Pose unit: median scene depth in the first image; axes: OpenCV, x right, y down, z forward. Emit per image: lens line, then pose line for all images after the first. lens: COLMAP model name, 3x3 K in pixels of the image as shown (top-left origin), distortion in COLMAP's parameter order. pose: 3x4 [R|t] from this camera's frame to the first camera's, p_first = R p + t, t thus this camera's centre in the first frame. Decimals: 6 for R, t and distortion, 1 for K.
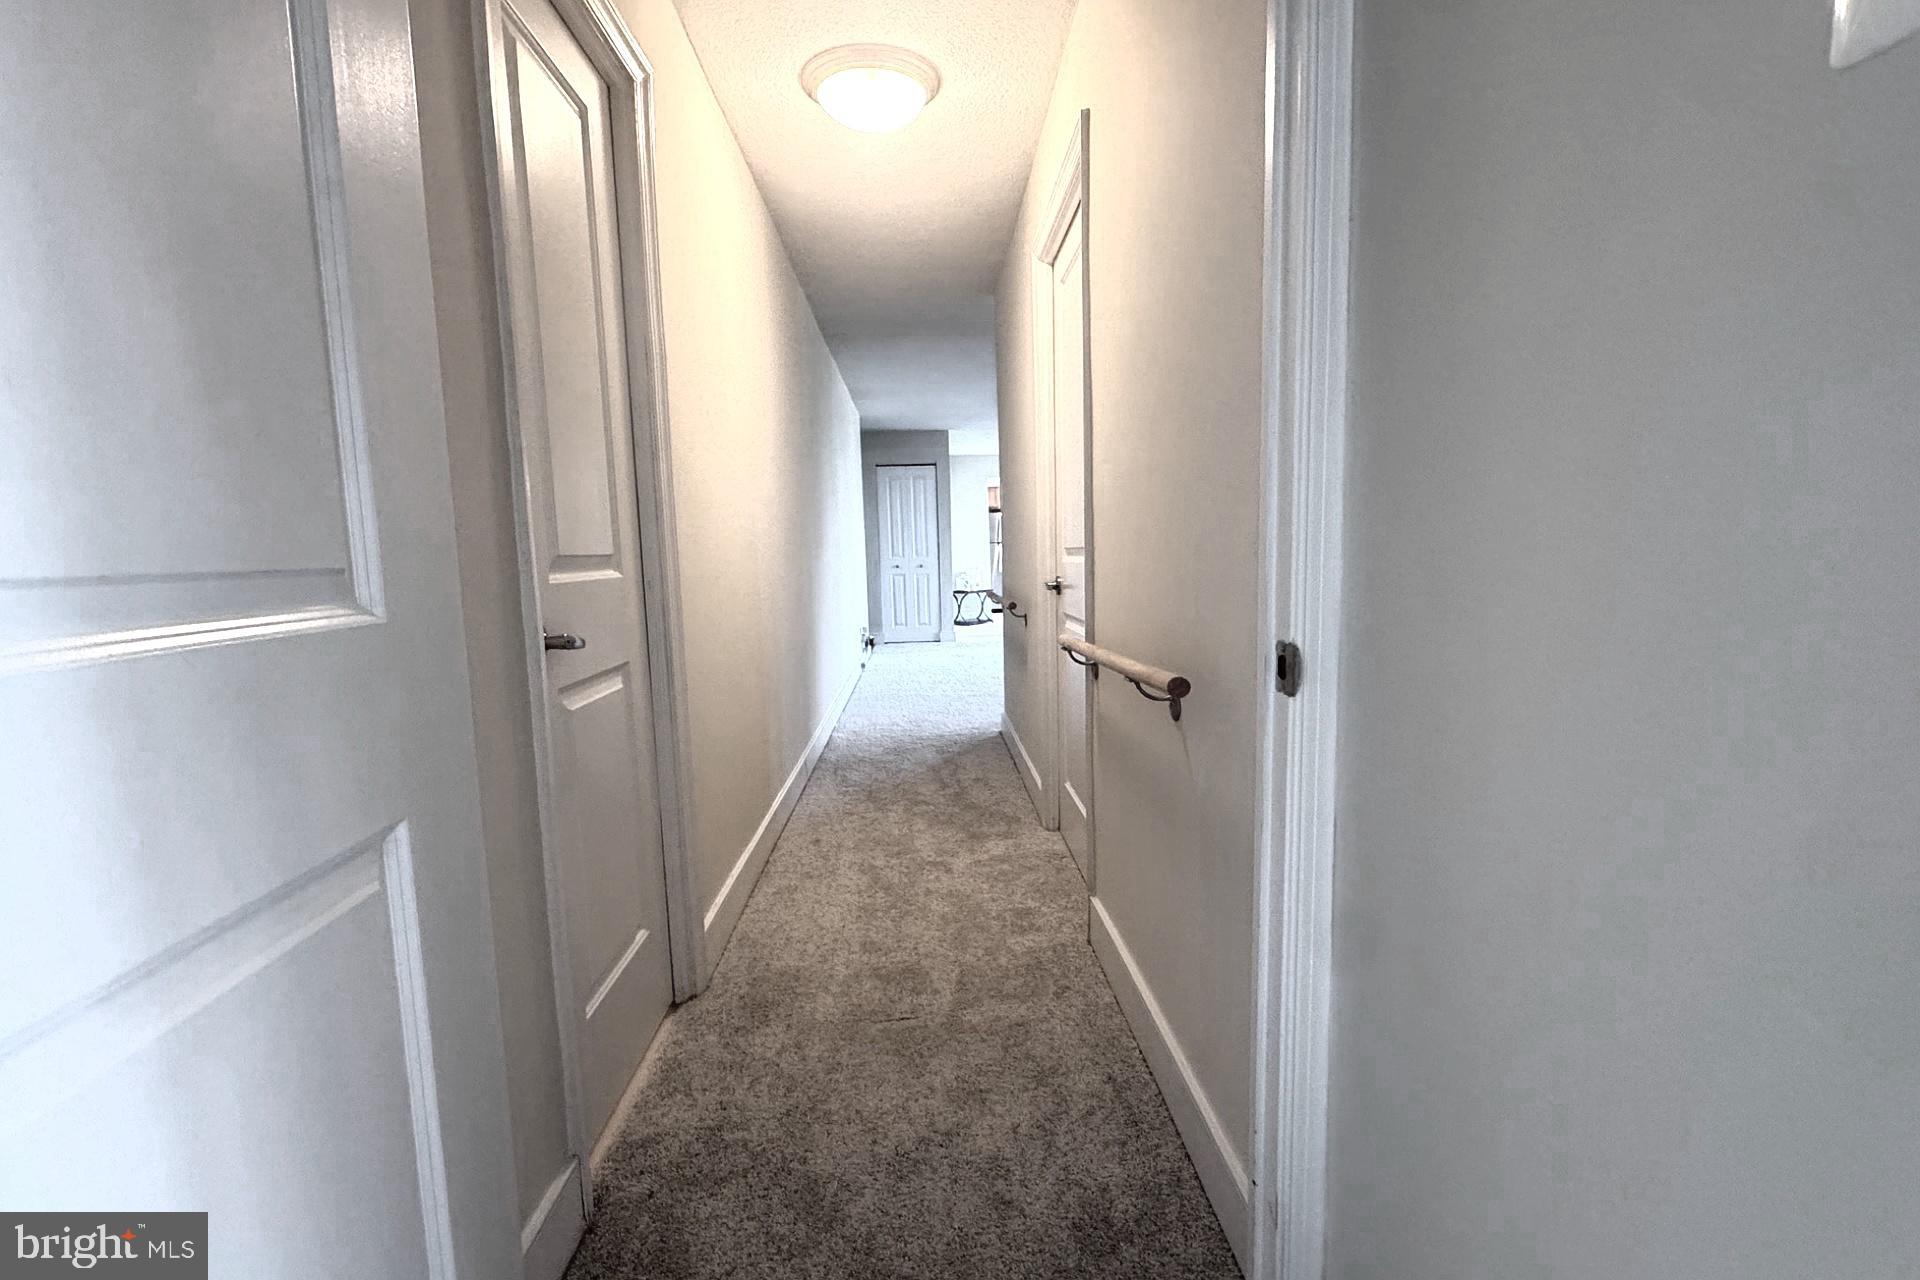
lens RADIAL K [[909.4, 0, 959.0], [0, 909.4, 639.0], [0, 0, 1]] dist [-0.012028, -0.000088]
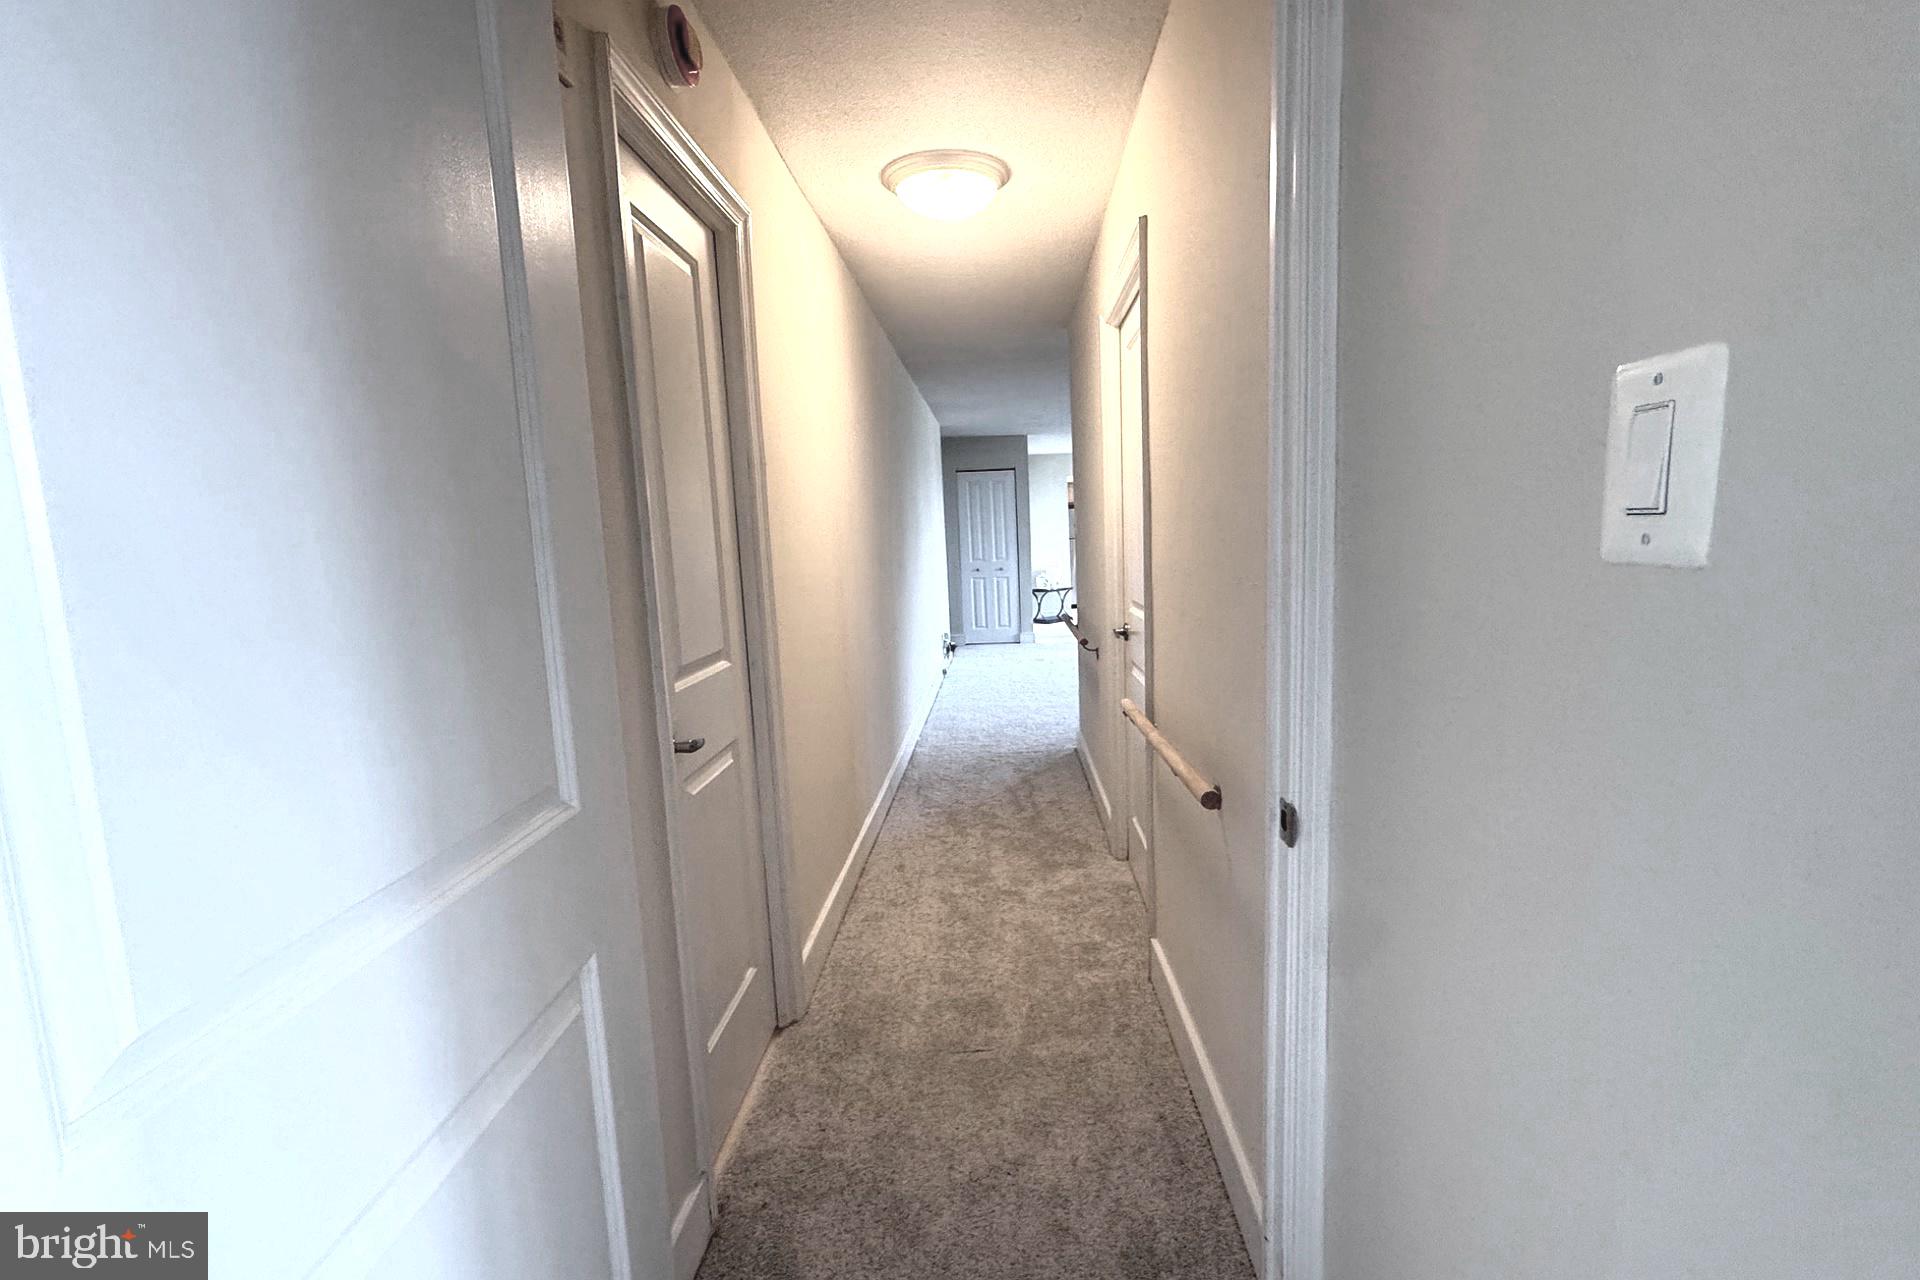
lens RADIAL K [[909.4, 0, 959.0], [0, 909.4, 639.0], [0, 0, 1]] dist [-0.012028, -0.000088]
pose [[0.995846, -0.003621, -0.090983, 0.018039], [0.005539, 0.999767, 0.020846, -0.108253], [0.090886, -0.021264, 0.995634, -0.102817]]
